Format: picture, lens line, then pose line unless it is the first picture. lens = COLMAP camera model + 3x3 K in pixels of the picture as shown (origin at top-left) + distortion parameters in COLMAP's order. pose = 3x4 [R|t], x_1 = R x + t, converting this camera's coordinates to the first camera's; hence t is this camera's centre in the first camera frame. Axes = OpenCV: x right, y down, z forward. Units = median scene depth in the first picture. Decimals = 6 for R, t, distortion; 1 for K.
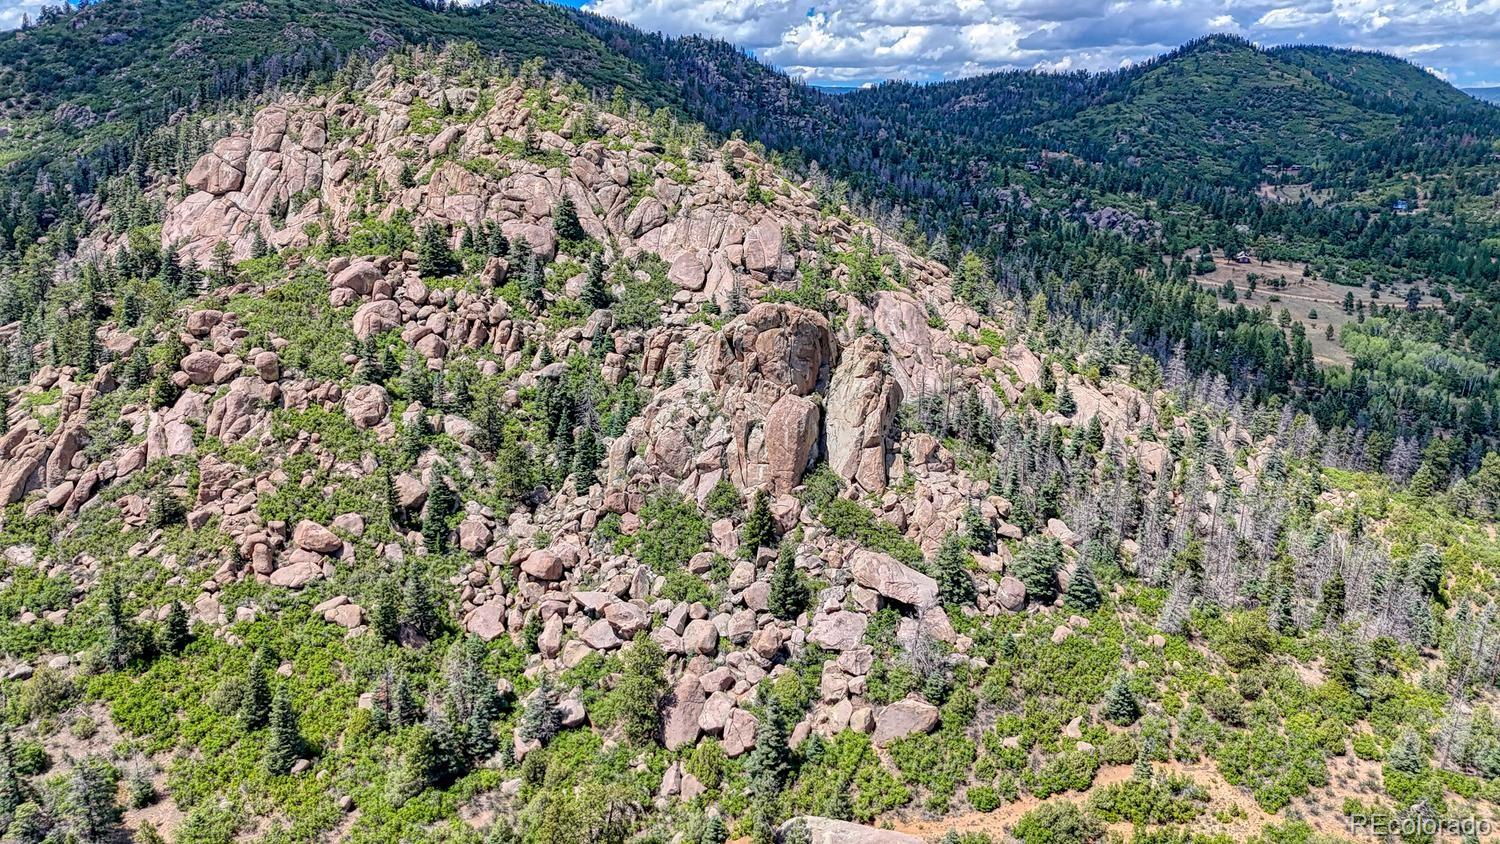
lens RADIAL K [[1118.5, 0, 750.0], [0, 1118.5, 422.0], [0, 0, 1]] dist [0.006670, -0.002756]
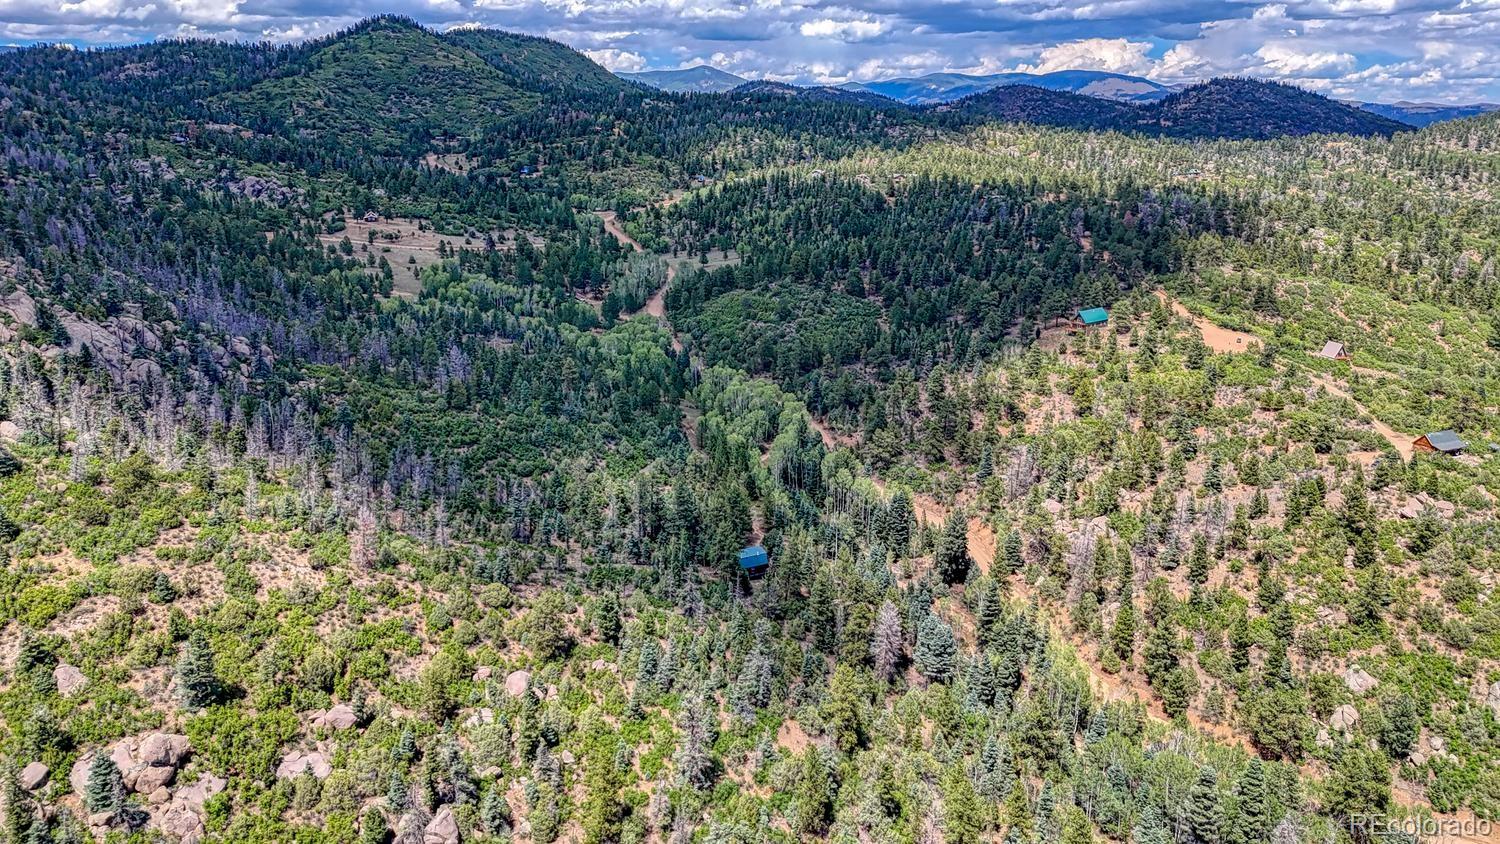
lens RADIAL K [[1092.4, 0, 750.0], [0, 1092.4, 422.0], [0, 0, 1]] dist [0.065940, -0.061823]
pose [[0.807644, -0.156212, 0.568603, 0.052910], [0.141017, 0.987459, 0.070984, 0.026012], [-0.572561, 0.022853, 0.819544, -0.108657]]
